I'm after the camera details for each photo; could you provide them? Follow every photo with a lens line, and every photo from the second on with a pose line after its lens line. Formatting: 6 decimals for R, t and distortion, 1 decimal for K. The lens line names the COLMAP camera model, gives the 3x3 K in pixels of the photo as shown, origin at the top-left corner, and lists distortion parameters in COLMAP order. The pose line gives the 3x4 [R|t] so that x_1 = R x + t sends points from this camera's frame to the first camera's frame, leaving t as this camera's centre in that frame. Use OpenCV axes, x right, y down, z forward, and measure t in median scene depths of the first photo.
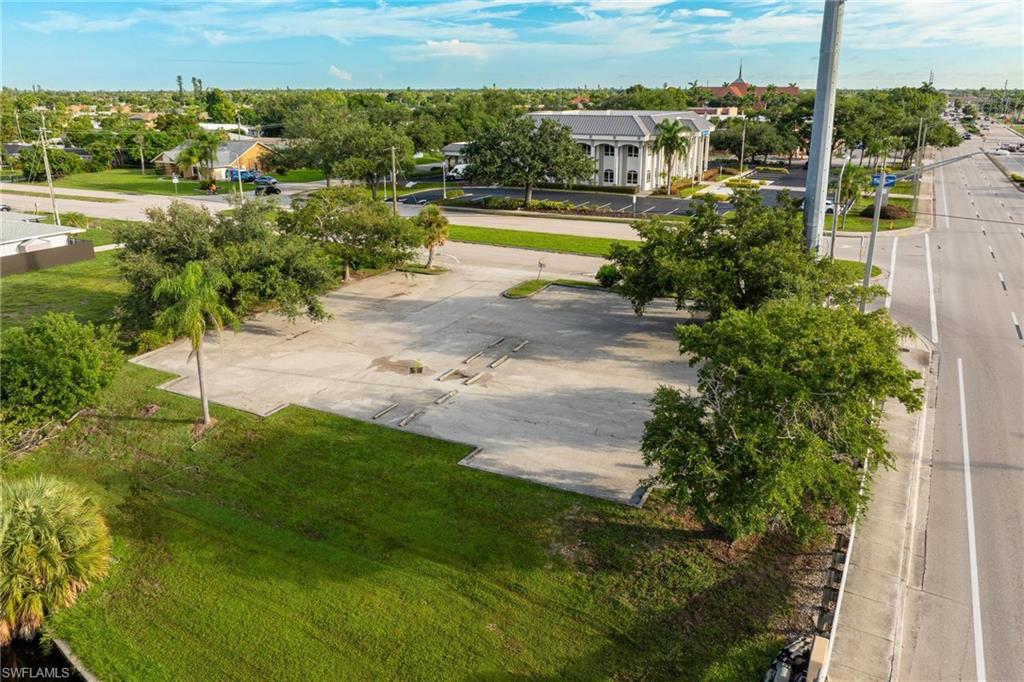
lens RADIAL K [[724.7, 0, 524.3], [0, 724.7, 342.5], [0, 0, 1]] dist [-0.011783, -0.001478]
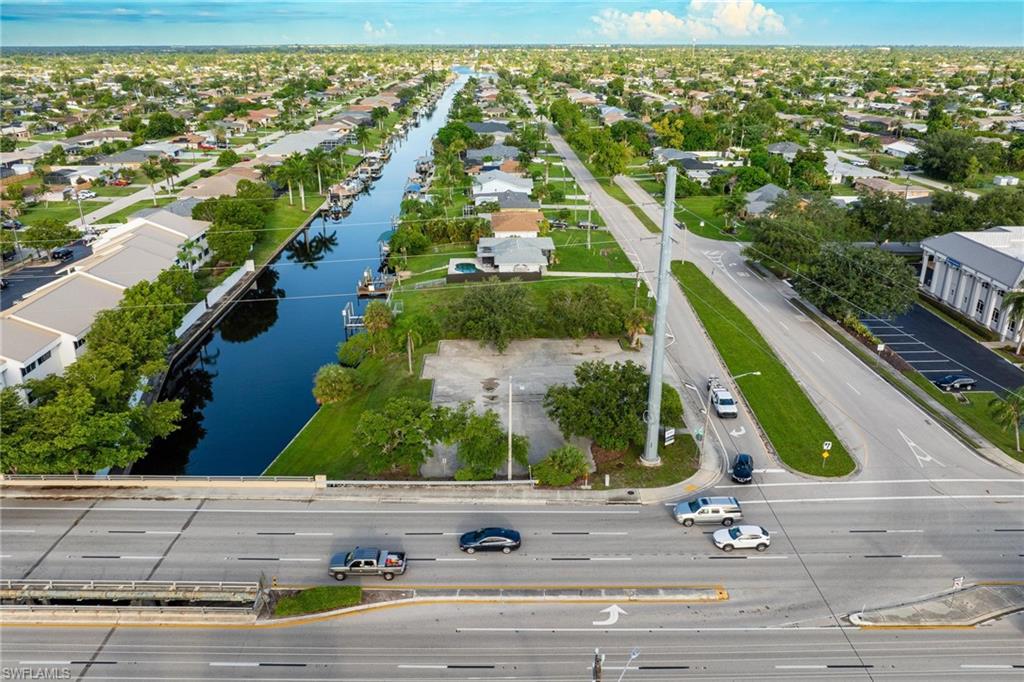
lens RADIAL K [[754.3, 0, 513.5], [0, 754.3, 303.4], [0, 0, 1]] dist [-0.021207, 0.003701]
pose [[0.482937, 0.289315, -0.826480, 1.606632], [-0.291594, 0.943107, 0.159754, -0.559302], [0.825678, 0.163846, 0.539824, -0.195461]]
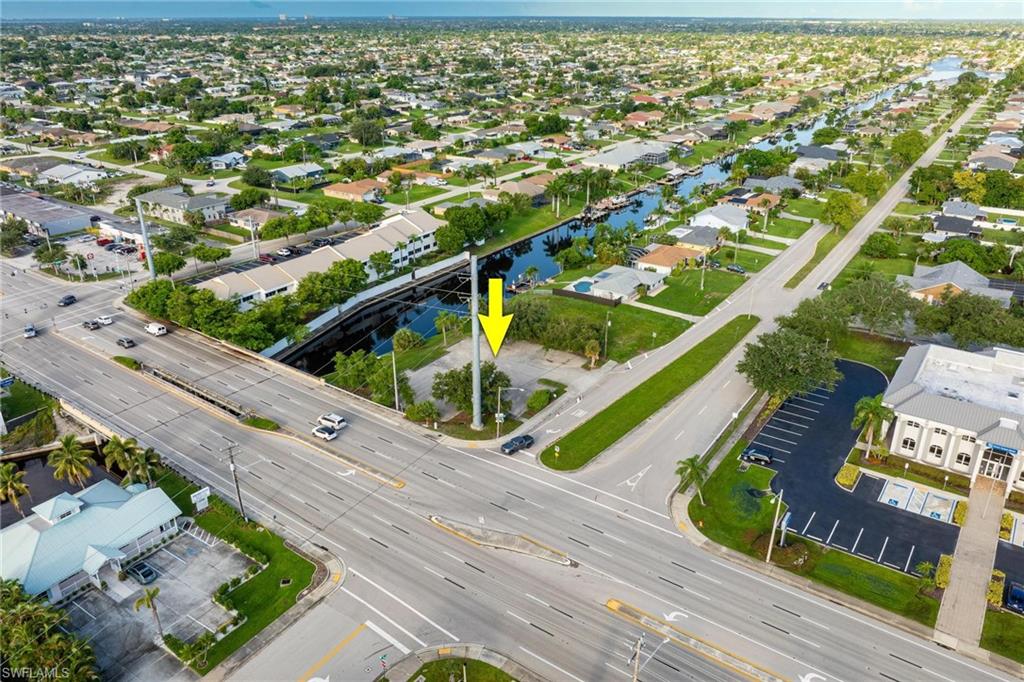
lens RADIAL K [[743.2, 0, 523.2], [0, 743.2, 338.4], [0, 0, 1]] dist [-0.016737, -0.000743]
pose [[-0.116546, 0.400436, -0.908883, 2.834081], [-0.330051, 0.847496, 0.415712, -1.544817], [0.936741, 0.348428, 0.033392, 1.026357]]
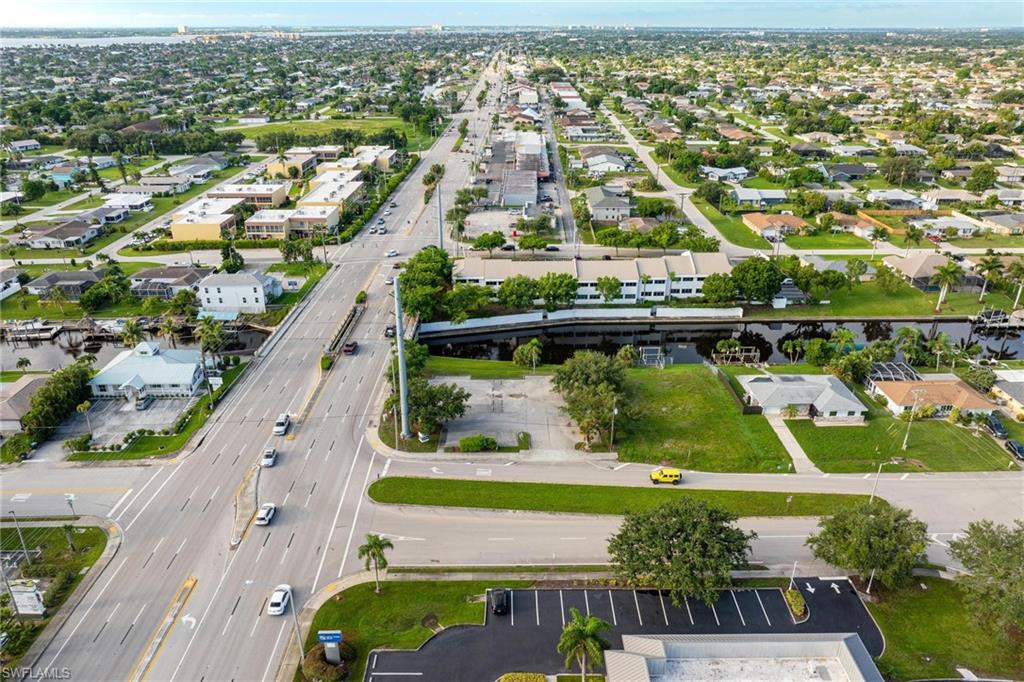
lens RADIAL K [[735.7, 0, 518.9], [0, 735.7, 342.5], [0, 0, 1]] dist [-0.003353, -0.029836]
pose [[-0.877156, 0.192619, -0.439882, 1.263308], [-0.158452, 0.748627, 0.643779, -2.319381], [0.453311, 0.634394, -0.626141, 2.925485]]
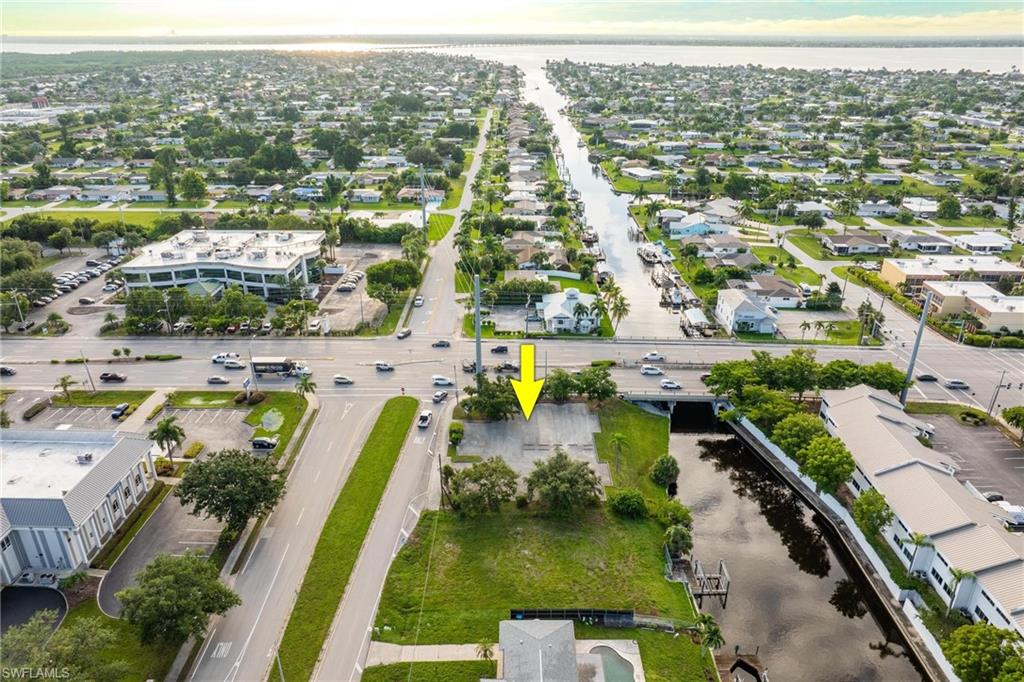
lens RADIAL K [[740.9, 0, 509.2], [0, 740.9, 342.8], [0, 0, 1]] dist [-0.010158, -0.003497]
pose [[-0.447452, -0.344585, 0.825256, -2.580879], [0.296009, 0.813708, 0.500258, -2.081558], [-0.843899, 0.468125, -0.262095, 1.771233]]
